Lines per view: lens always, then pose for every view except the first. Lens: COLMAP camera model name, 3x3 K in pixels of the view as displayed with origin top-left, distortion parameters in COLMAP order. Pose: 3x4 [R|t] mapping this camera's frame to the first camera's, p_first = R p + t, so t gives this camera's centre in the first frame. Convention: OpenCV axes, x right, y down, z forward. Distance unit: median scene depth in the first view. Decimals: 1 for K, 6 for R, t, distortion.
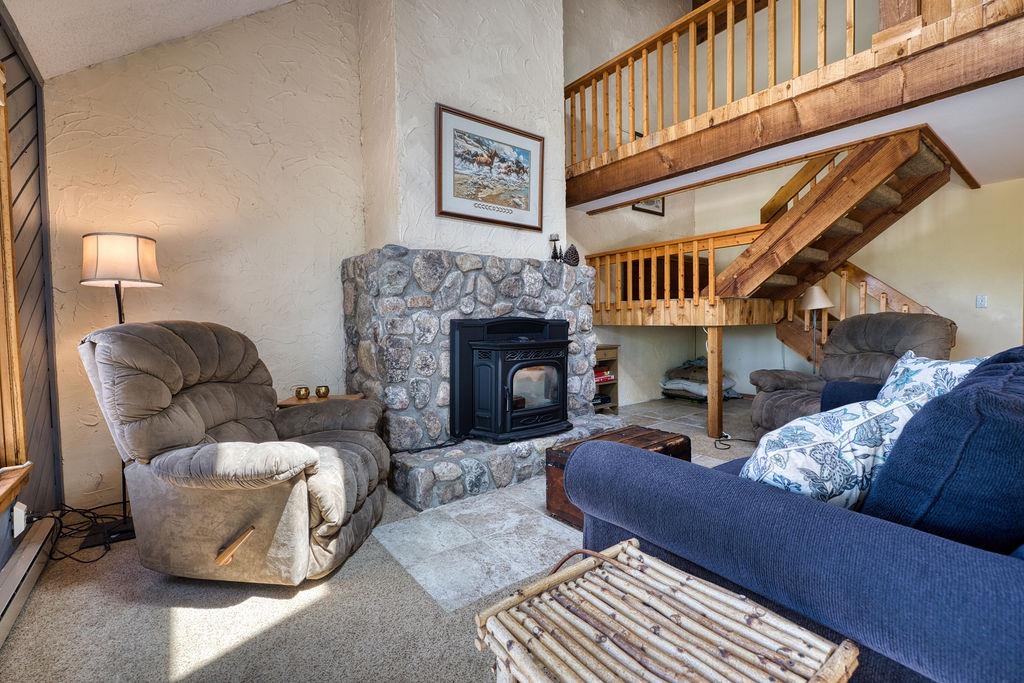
lens RADIAL K [[443.8, 0, 510.7], [0, 443.8, 338.3], [0, 0, 1]] dist [0.001053, 0.001234]
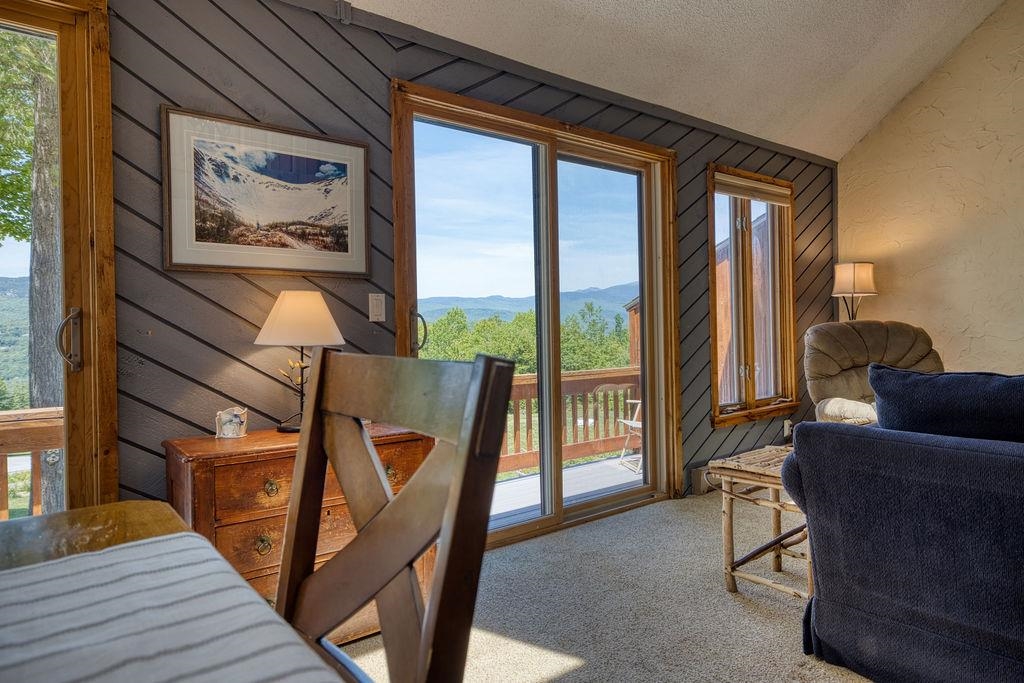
lens RADIAL K [[641.1, 0, 518.2], [0, 641.1, 334.9], [0, 0, 1]] dist [0.002213, 0.001828]
pose [[0.028703, 0.028394, -0.999185, 0.958865], [-0.017185, 0.999463, 0.027908, -0.023516], [0.999440, 0.016370, 0.029175, -0.125317]]
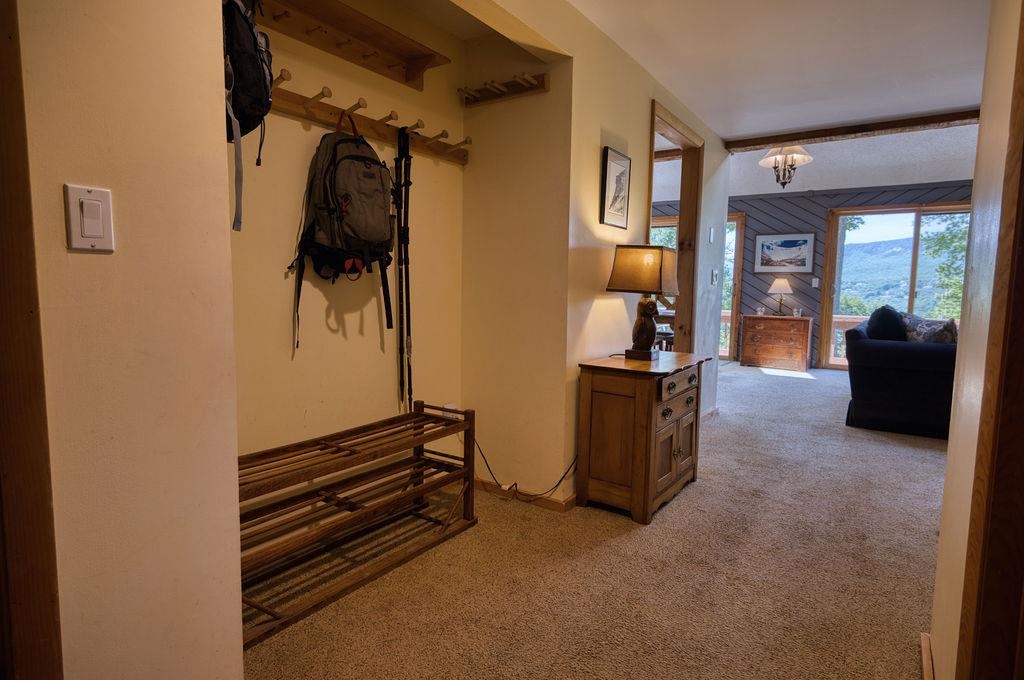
lens RADIAL K [[554.0, 0, 511.7], [0, 554.0, 336.6], [0, 0, 1]] dist [-0.002543, -0.001102]
pose [[-0.949982, 0.036353, -0.310181, 2.148810], [-0.006114, 0.990847, 0.134851, -0.122779], [0.312244, 0.130002, -0.941065, 1.676083]]
